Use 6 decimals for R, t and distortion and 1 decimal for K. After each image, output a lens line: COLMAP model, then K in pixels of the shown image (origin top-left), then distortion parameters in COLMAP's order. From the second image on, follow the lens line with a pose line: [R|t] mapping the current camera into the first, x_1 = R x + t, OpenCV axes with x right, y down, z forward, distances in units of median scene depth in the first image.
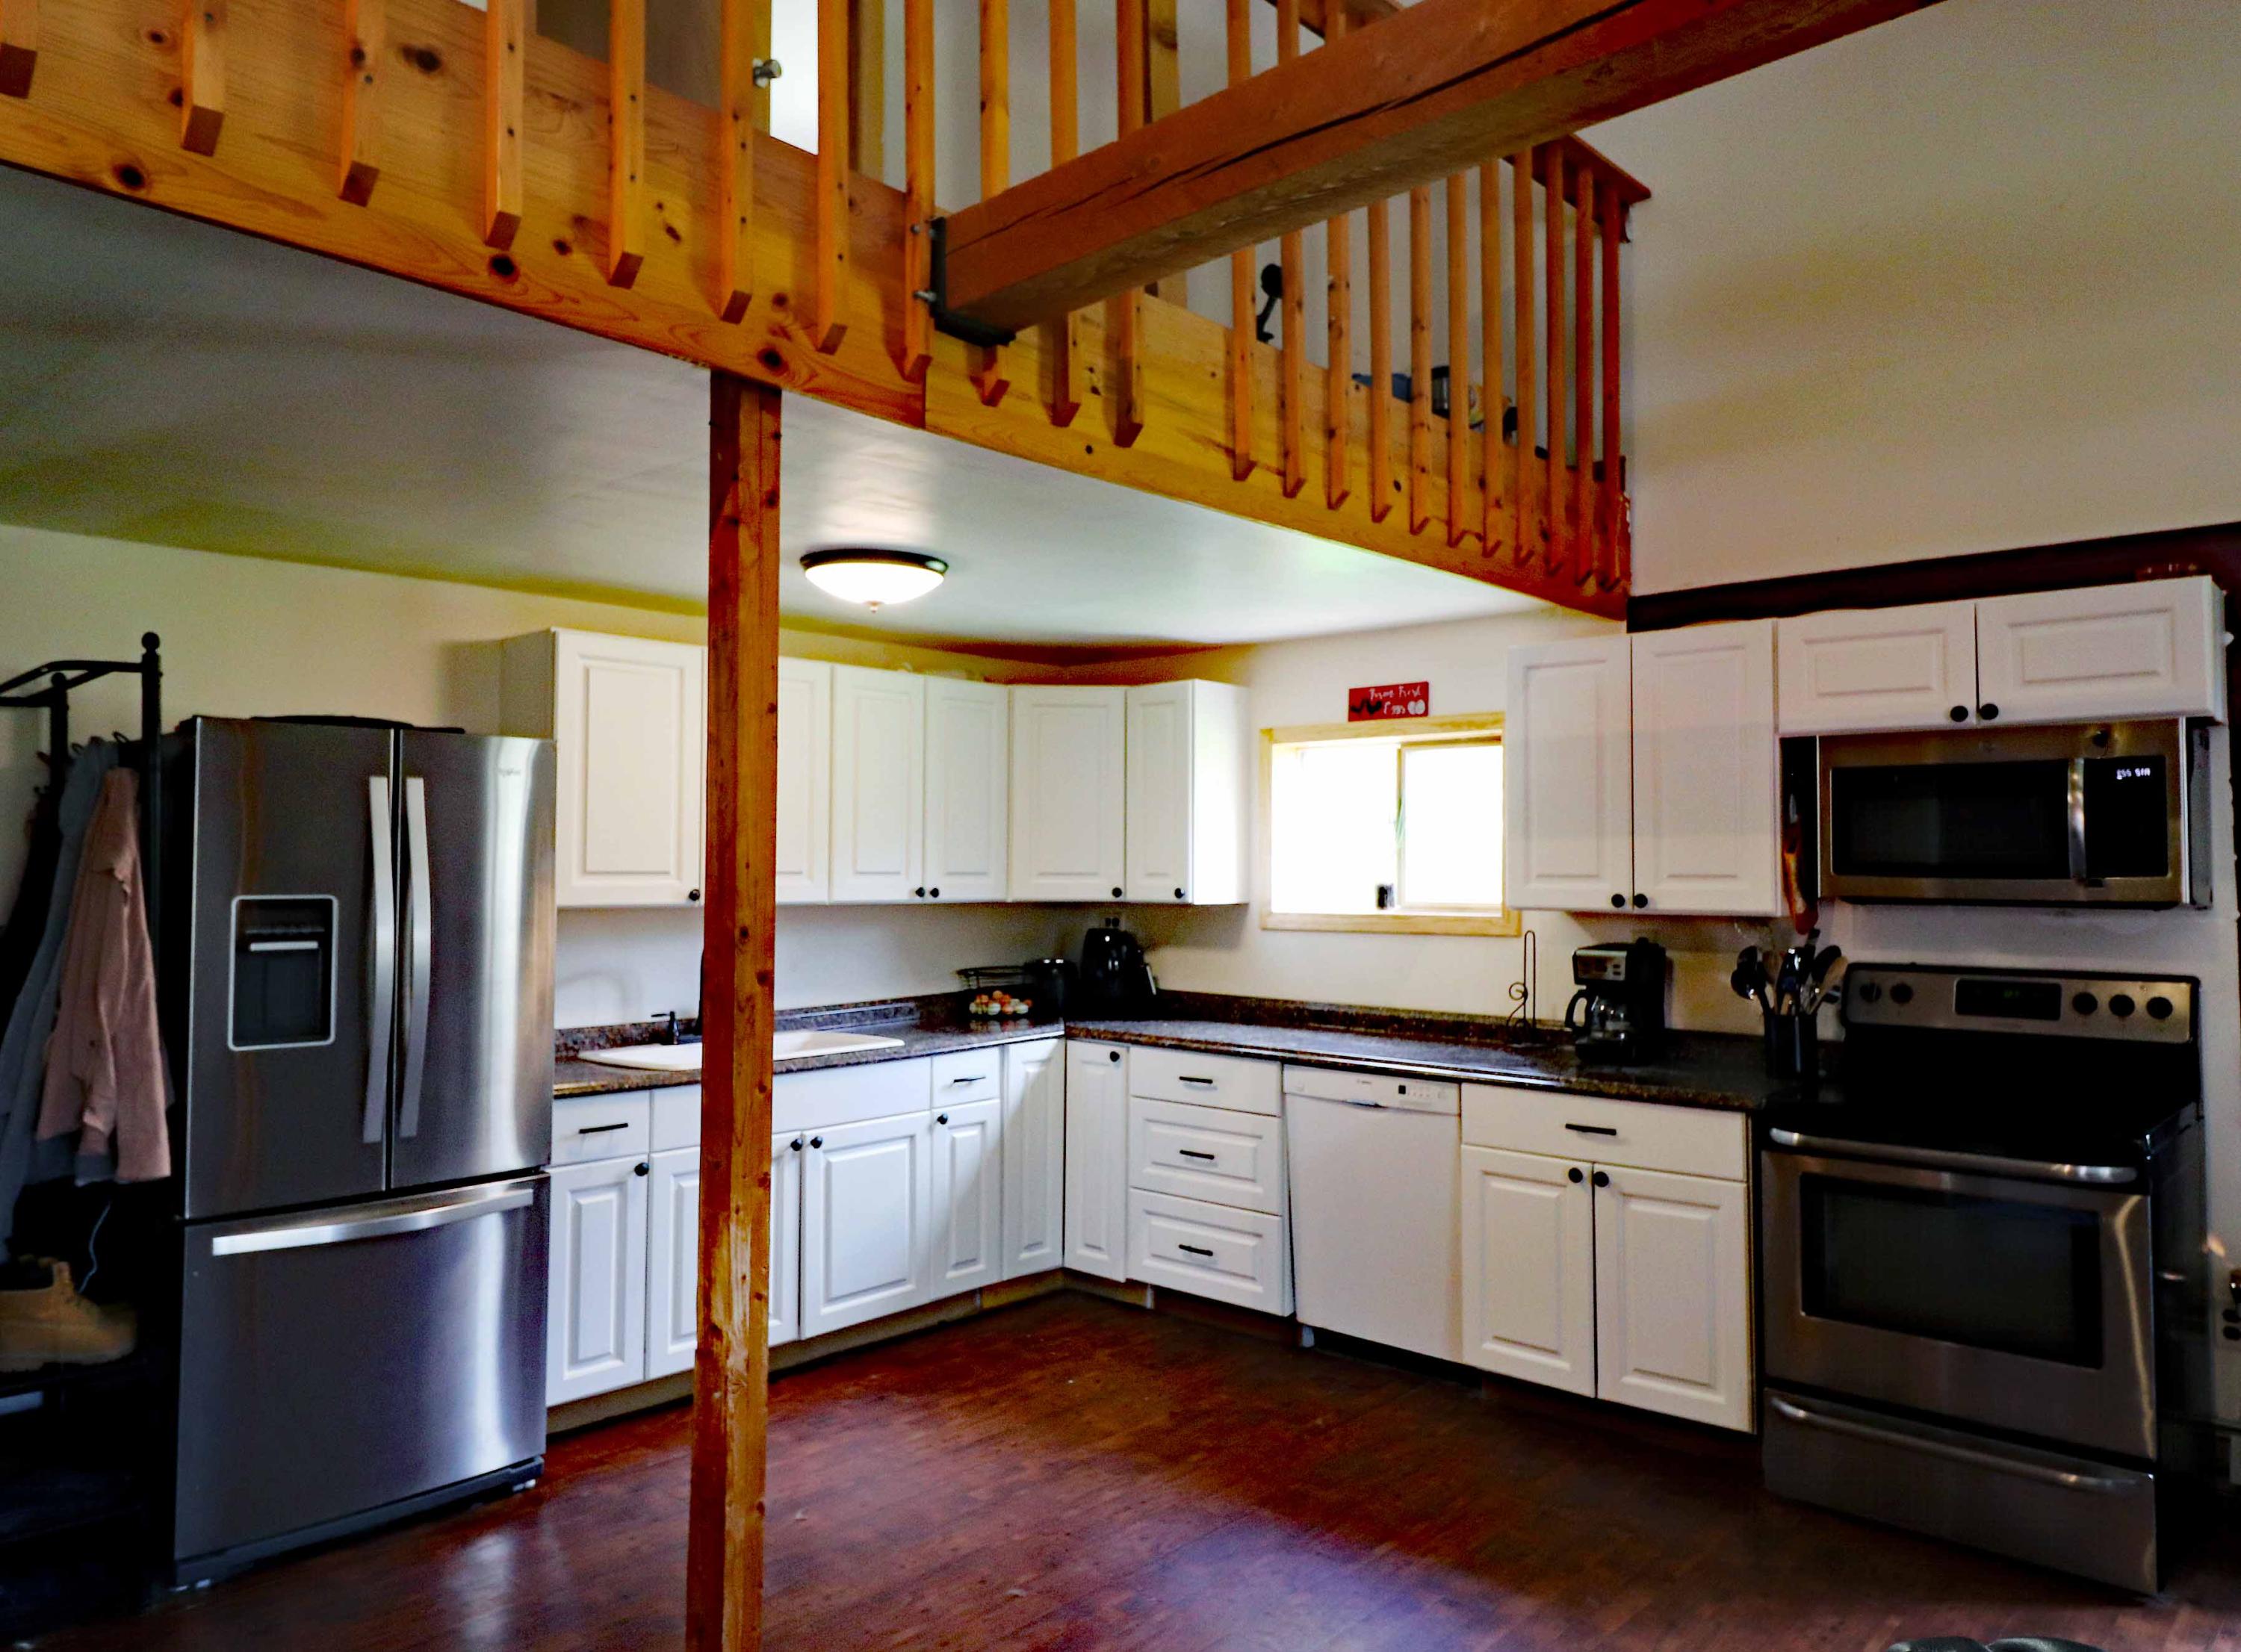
lens RADIAL K [[1521.9, 0, 1136.5], [0, 1521.9, 811.3], [0, 0, 1]] dist [0.001034, -0.002078]
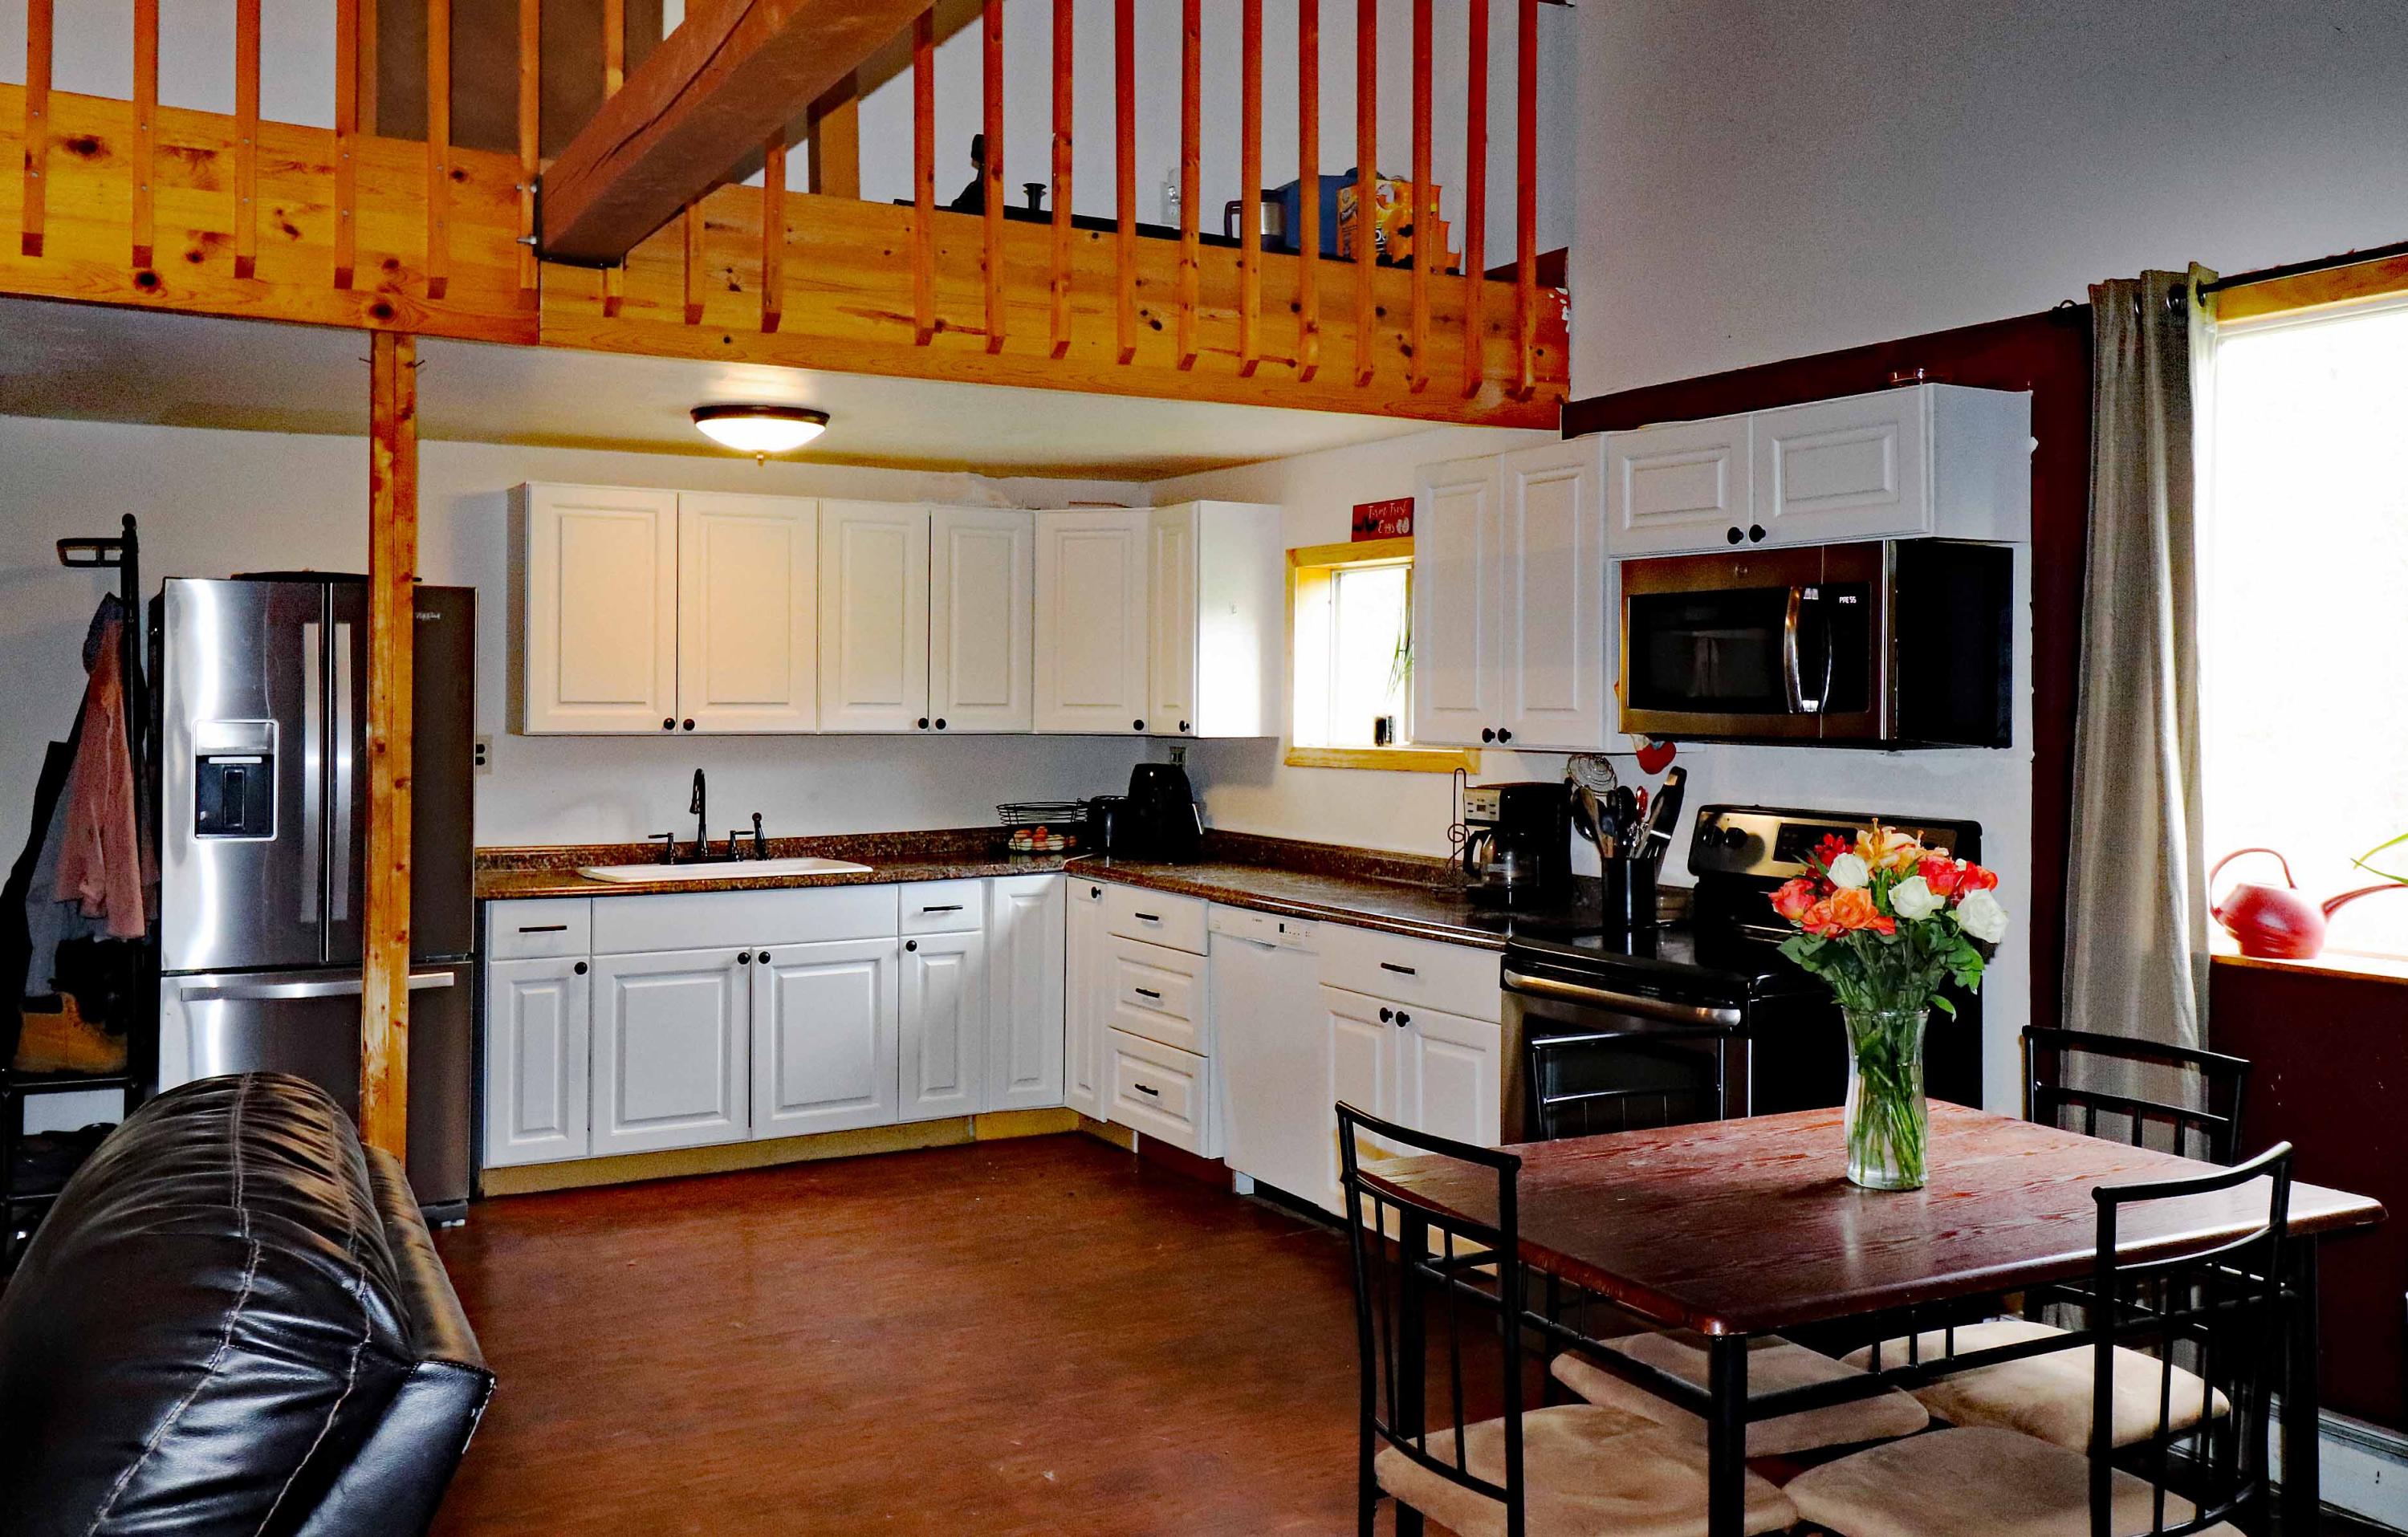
lens RADIAL K [[2012.3, 0, 1166.9], [0, 2012.3, 696.8], [0, 0, 1]] dist [0.005673, 0.013832]
pose [[0.947816, 0.002000, -0.318810, 0.473868], [0.009679, 0.999339, 0.035043, -0.009731], [0.318669, -0.036300, 0.947171, -0.218892]]
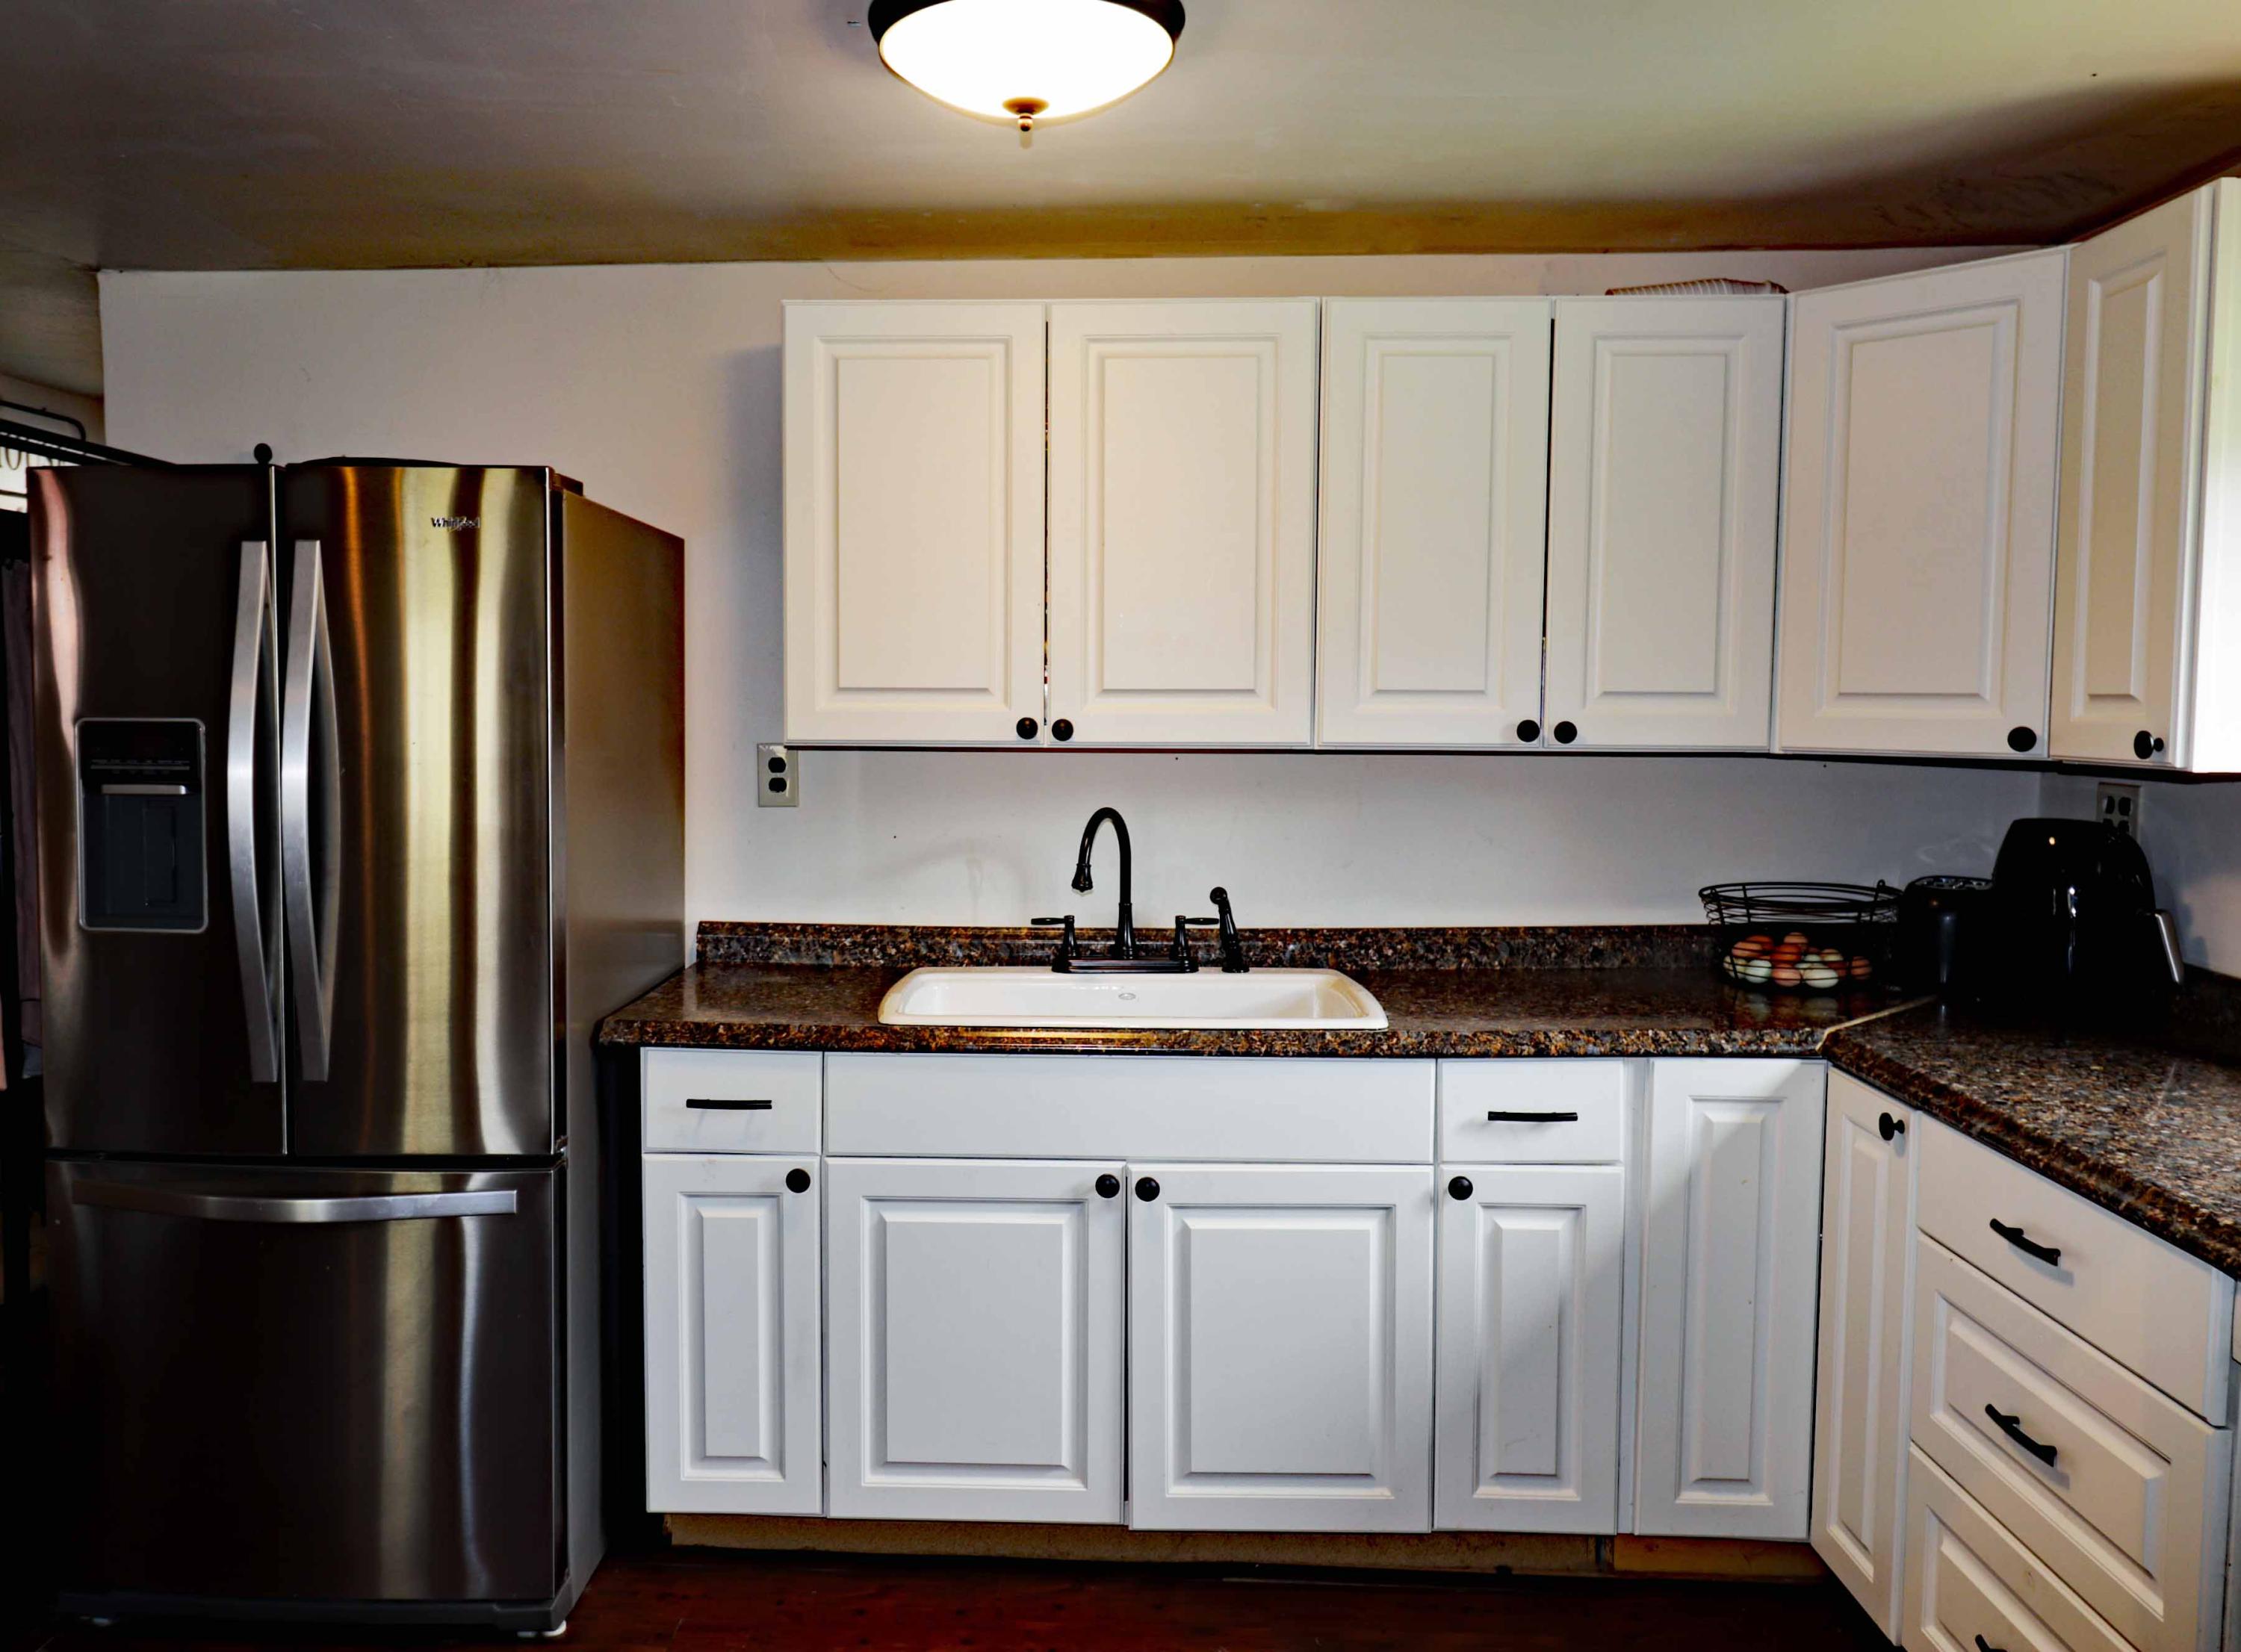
lens RADIAL K [[1649.4, 0, 1027.0], [0, 1649.4, 793.7], [0, 0, 1]] dist [-0.001507, -0.003965]
pose [[0.632579, 0.047376, -0.773046, 0.197160], [0.027577, 0.996117, 0.083613, 0.026047], [0.774005, -0.074210, 0.628816, 0.574371]]
